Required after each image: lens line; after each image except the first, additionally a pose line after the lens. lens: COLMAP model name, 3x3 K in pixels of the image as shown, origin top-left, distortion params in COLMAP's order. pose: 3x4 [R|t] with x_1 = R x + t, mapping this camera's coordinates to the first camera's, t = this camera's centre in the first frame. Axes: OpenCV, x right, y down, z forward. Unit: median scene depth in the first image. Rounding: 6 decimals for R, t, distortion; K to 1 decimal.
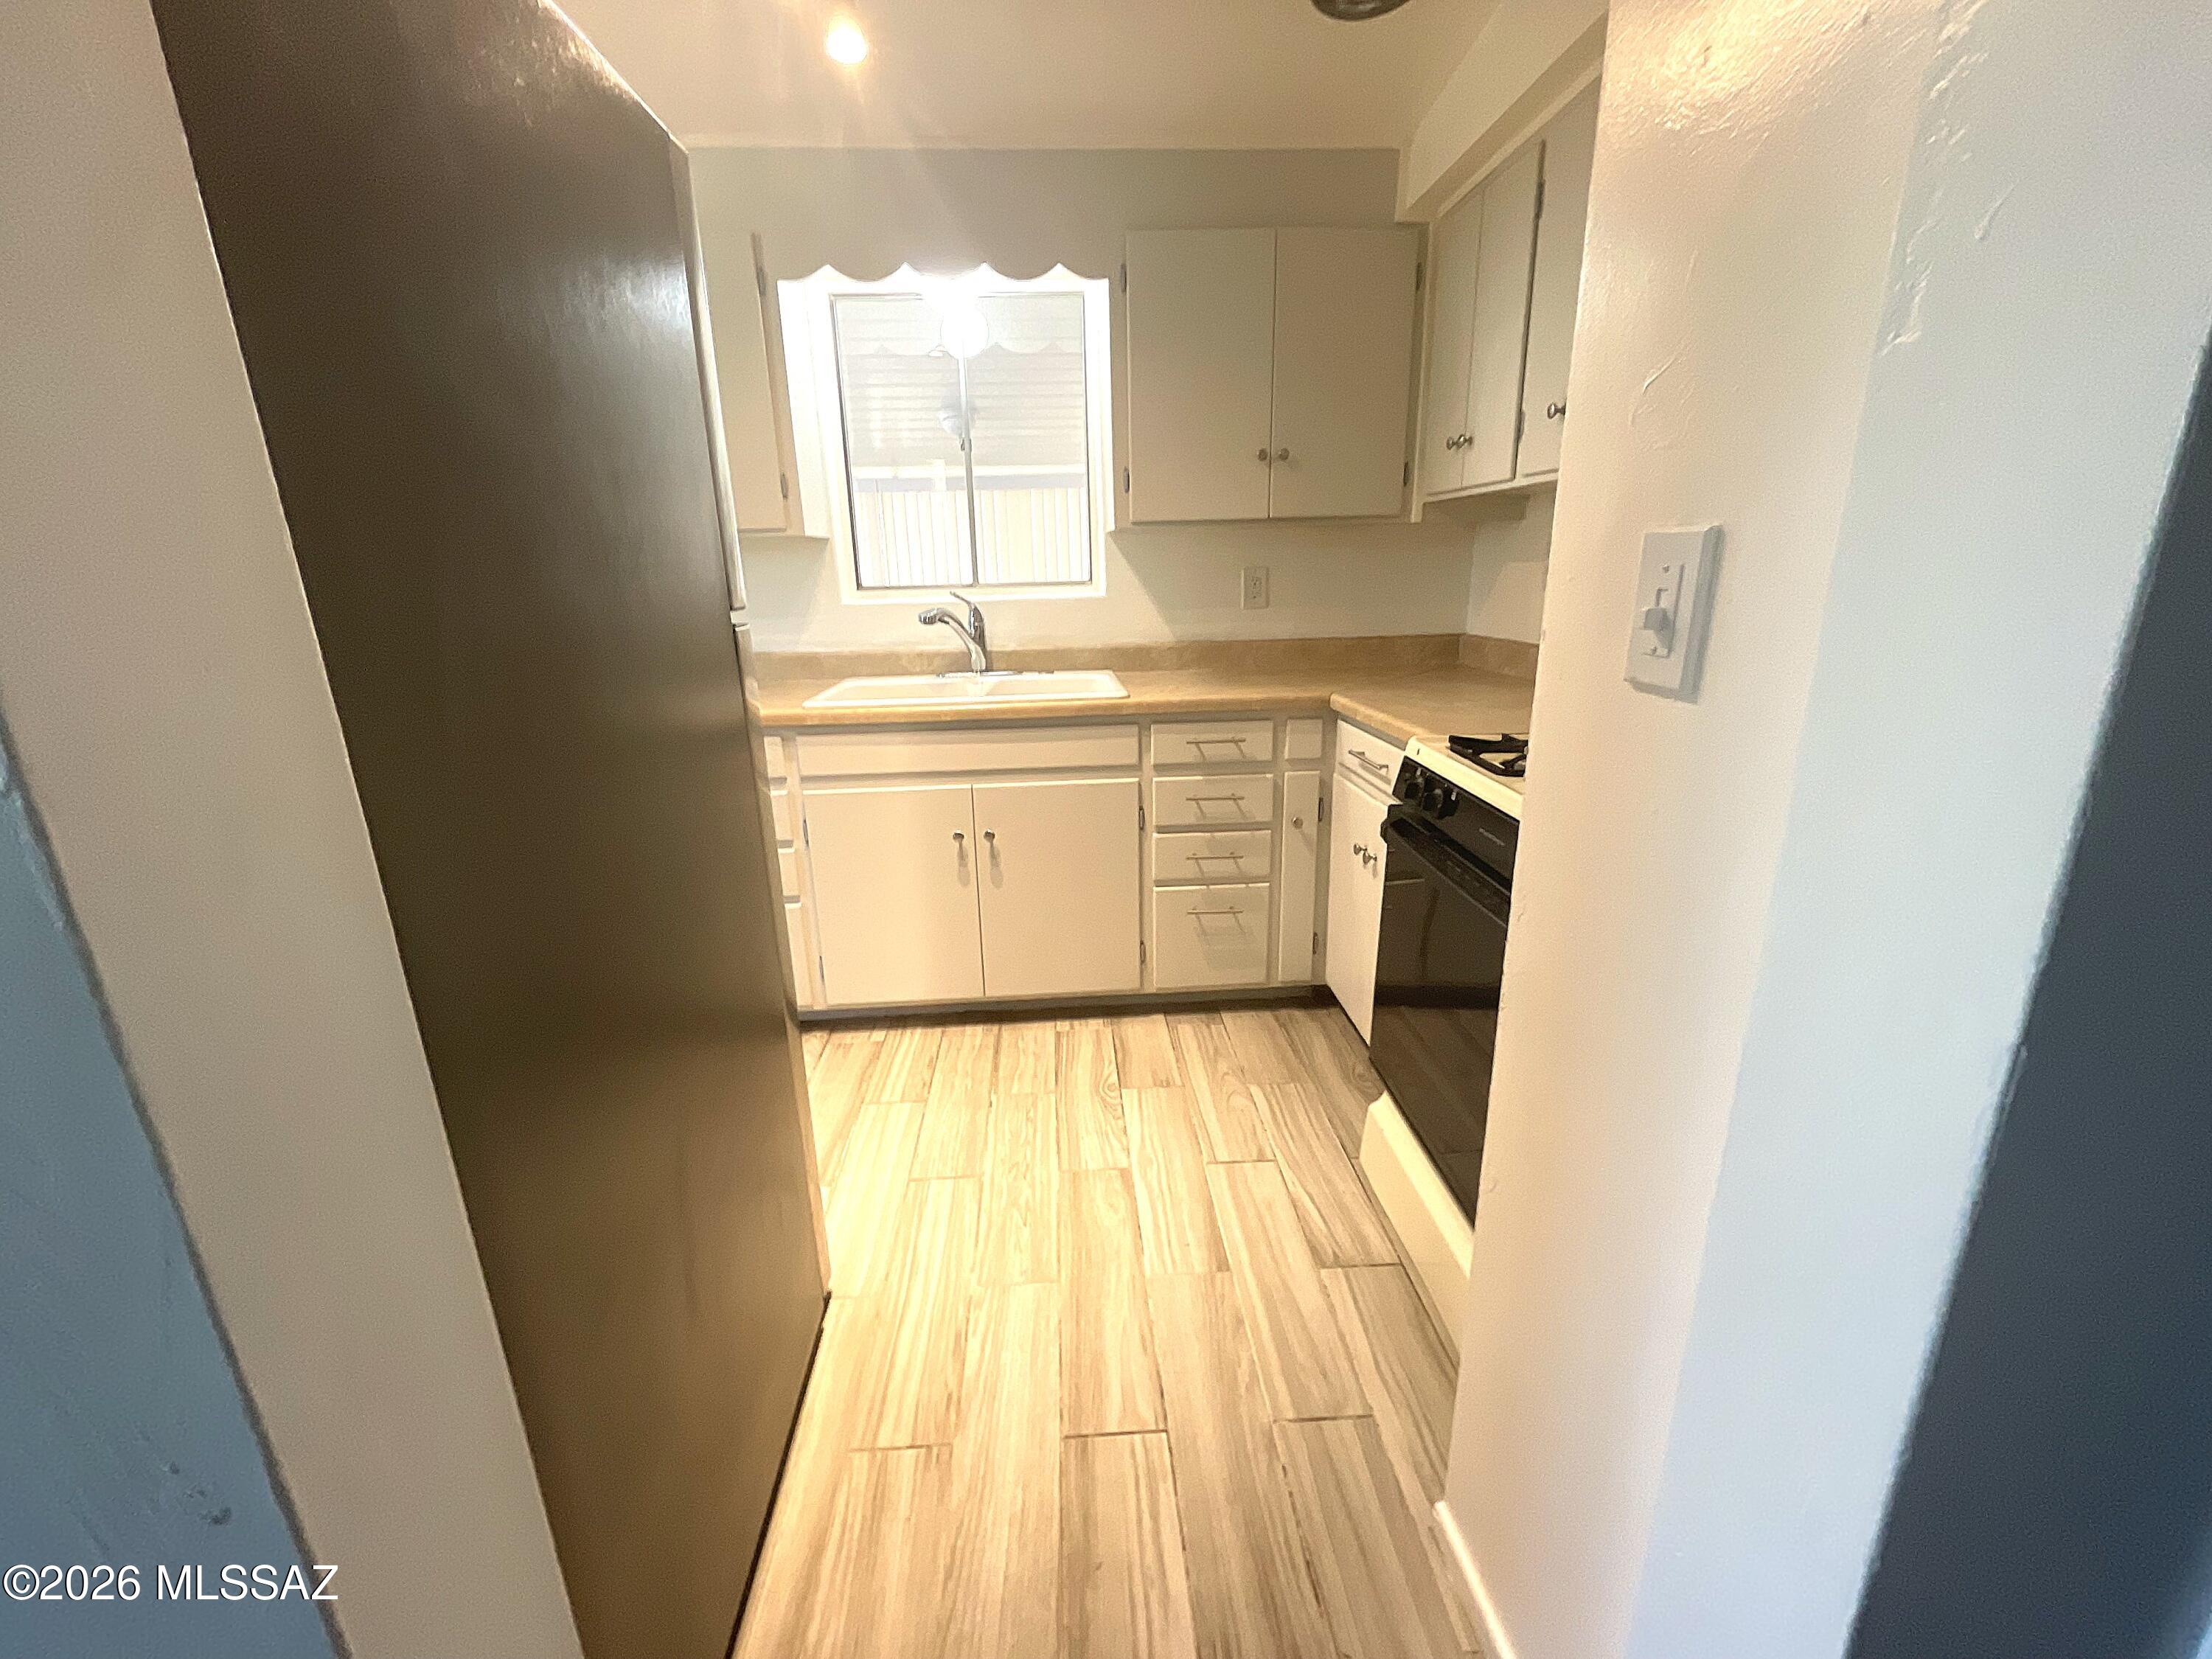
lens RADIAL K [[901.5, 0, 1097.5], [0, 901.5, 825.1], [0, 0, 1]] dist [0.000561, 0.000760]
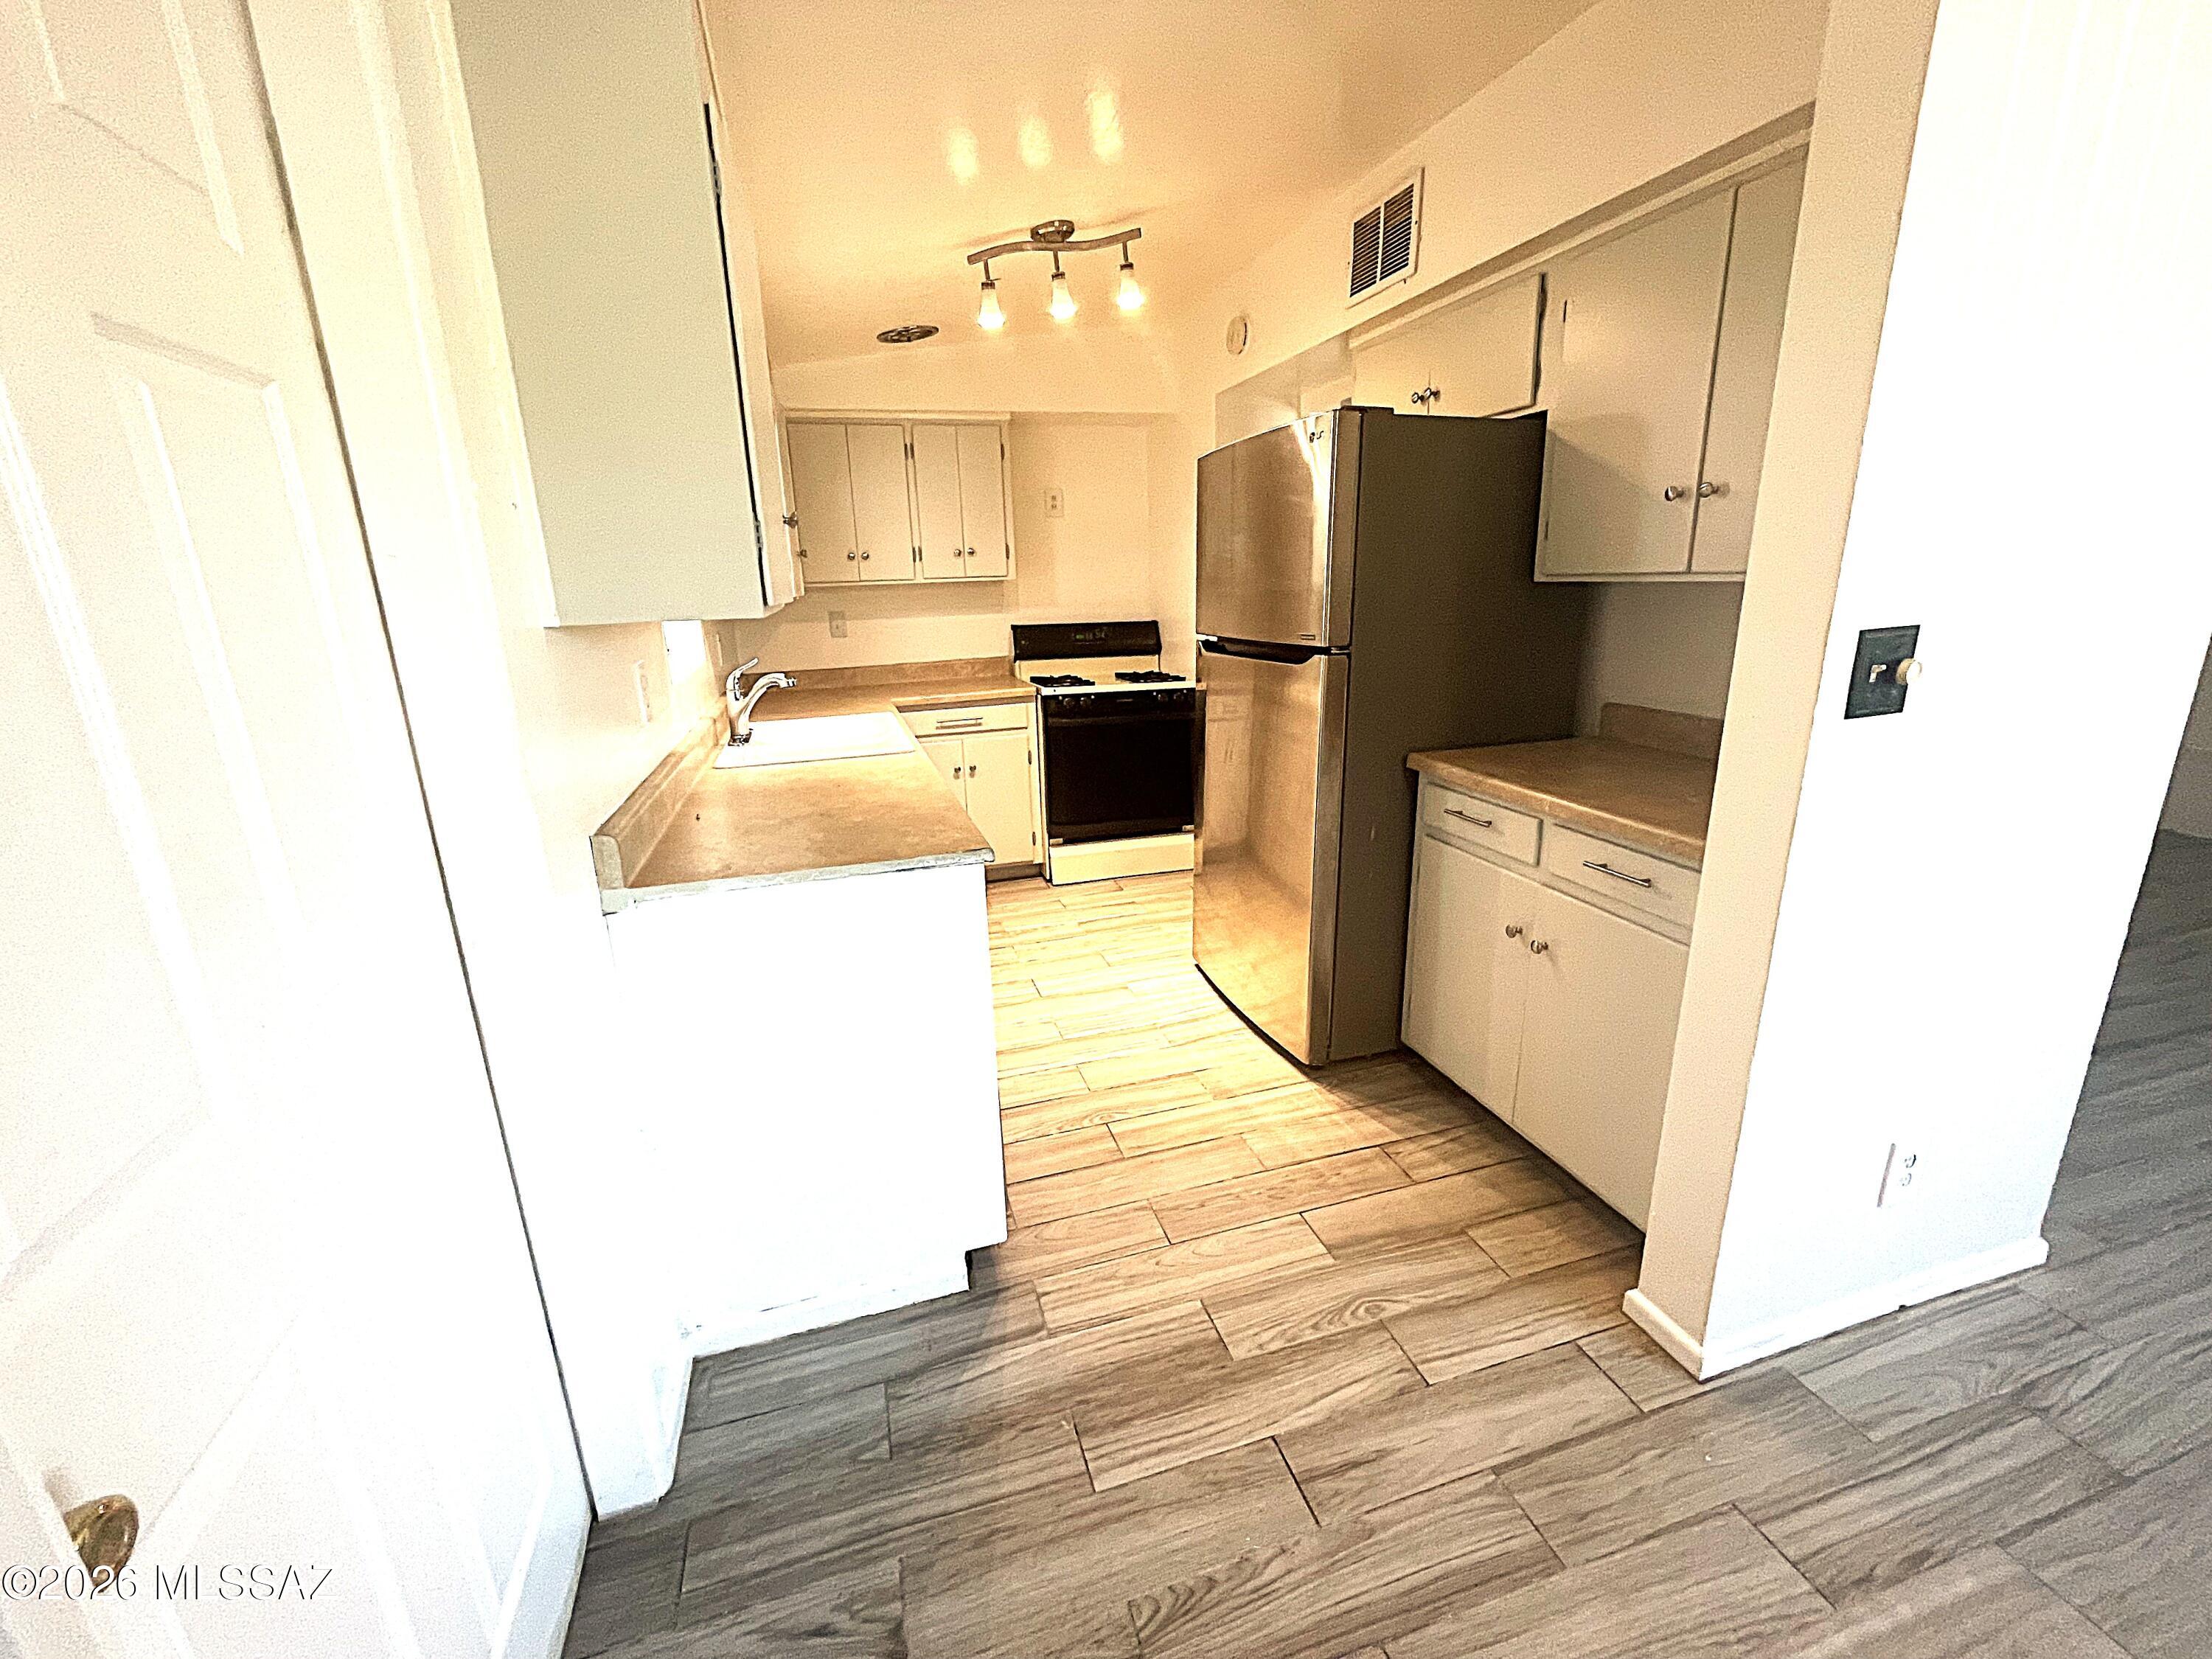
lens RADIAL K [[901.5, 0, 1097.5], [0, 901.5, 825.1], [0, 0, 1]] dist [0.000561, 0.000760]
pose [[-0.230196, -0.222774, 0.947302, -2.082324], [0.302961, 0.908663, 0.287307, -0.427726], [-0.924783, 0.353133, -0.141679, 1.342927]]
